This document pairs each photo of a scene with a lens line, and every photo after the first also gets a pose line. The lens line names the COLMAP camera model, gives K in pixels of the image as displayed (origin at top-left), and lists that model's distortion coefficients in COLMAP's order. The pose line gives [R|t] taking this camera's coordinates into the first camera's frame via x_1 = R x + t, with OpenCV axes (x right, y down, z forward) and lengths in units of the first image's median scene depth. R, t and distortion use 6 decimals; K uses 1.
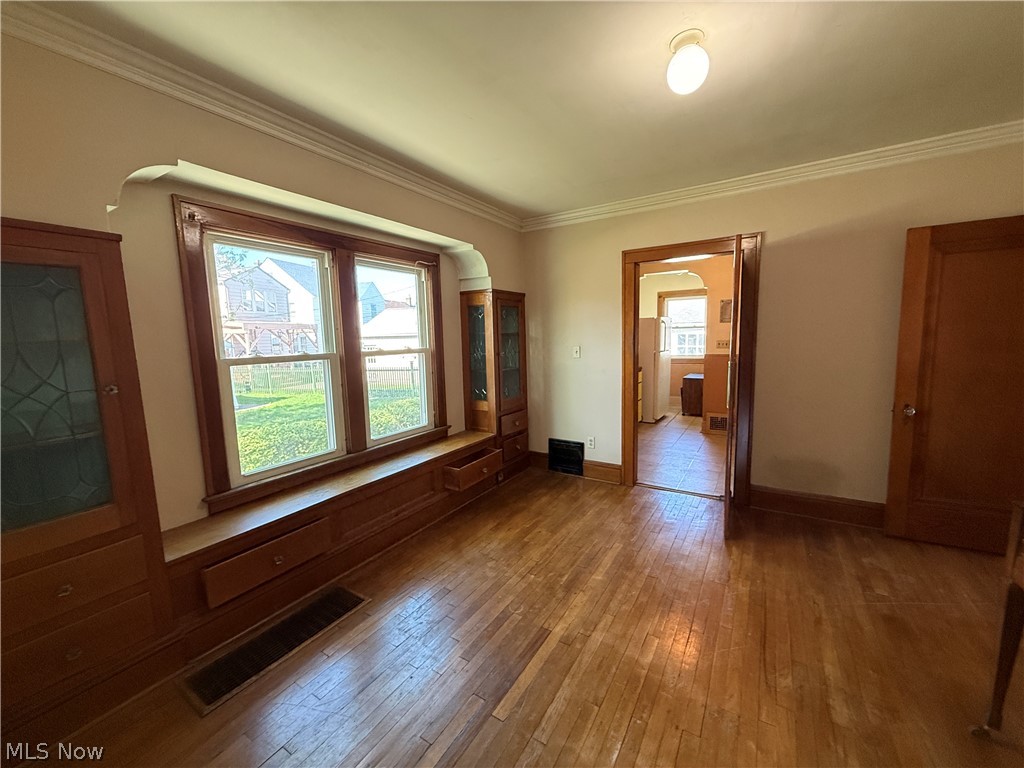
lens RADIAL K [[406.5, 0, 512.0], [0, 406.5, 384.0], [0, 0, 1]] dist [0.002048, -0.000522]
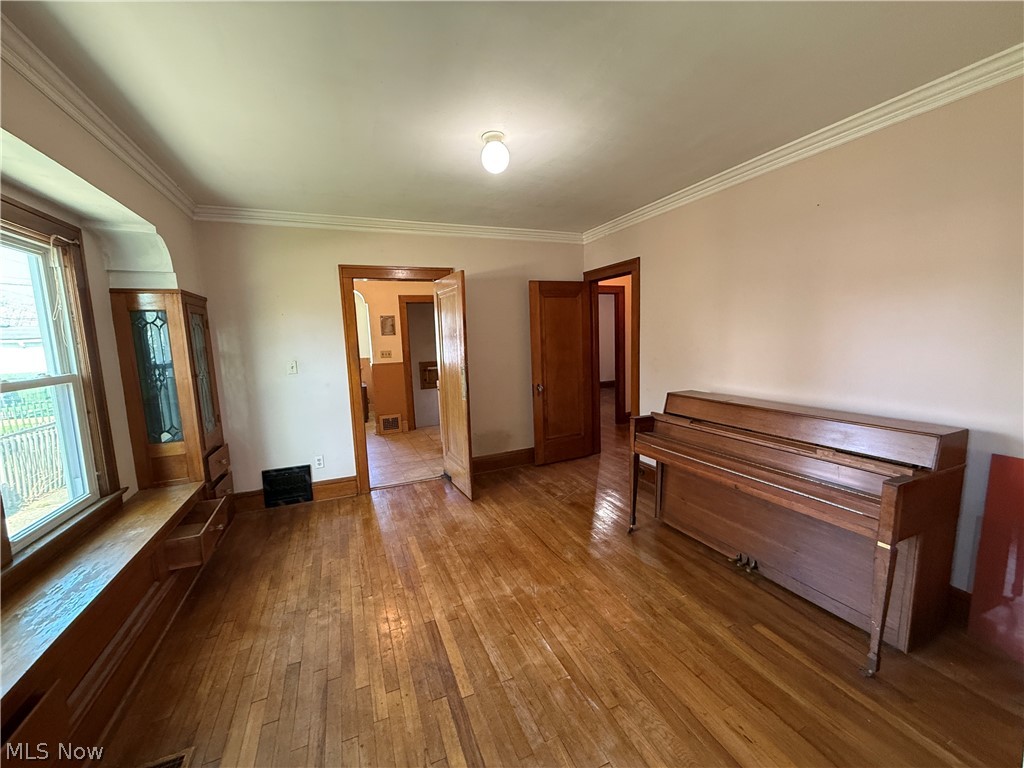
lens RADIAL K [[406.5, 0, 512.0], [0, 406.5, 384.0], [0, 0, 1]] dist [0.002048, -0.000522]
pose [[0.570263, -0.094400, 0.816020, -0.333073], [0.118467, 0.992442, 0.032020, -0.013834], [-0.812875, 0.078411, 0.577136, 0.088138]]
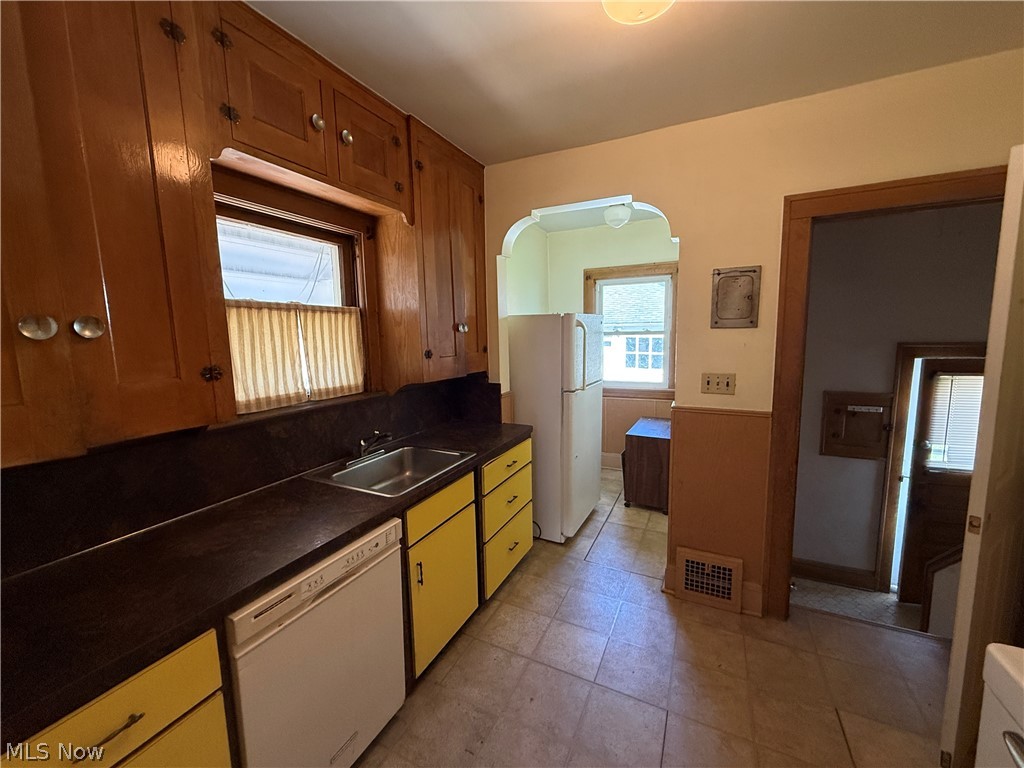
lens RADIAL K [[406.5, 0, 512.0], [0, 406.5, 384.0], [0, 0, 1]] dist [0.002048, -0.000522]
pose [[0.994867, -0.007307, 0.100926, 0.427364], [0.006567, 0.999949, 0.007670, -0.153803], [-0.100977, -0.006967, 0.994864, 0.955268]]
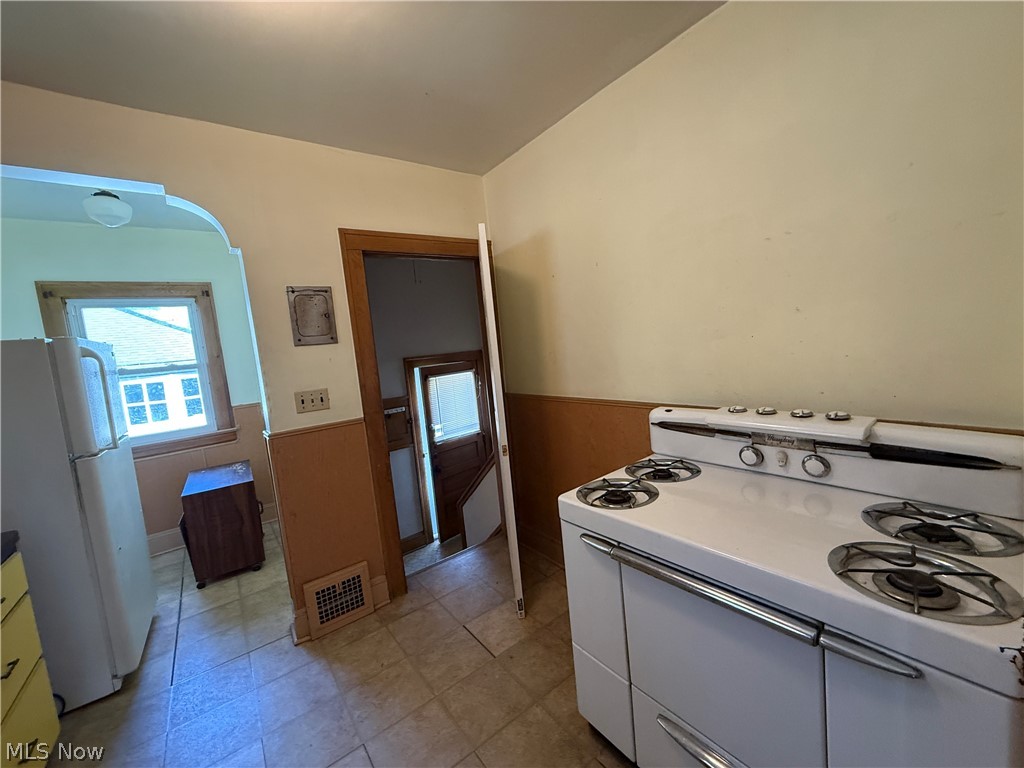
lens RADIAL K [[406.5, 0, 512.0], [0, 406.5, 384.0], [0, 0, 1]] dist [0.002048, -0.000522]
pose [[0.360966, -0.105602, 0.926581, 0.346838], [0.193635, 0.980402, 0.036302, -0.137276], [-0.912255, 0.166315, 0.374340, 1.024665]]
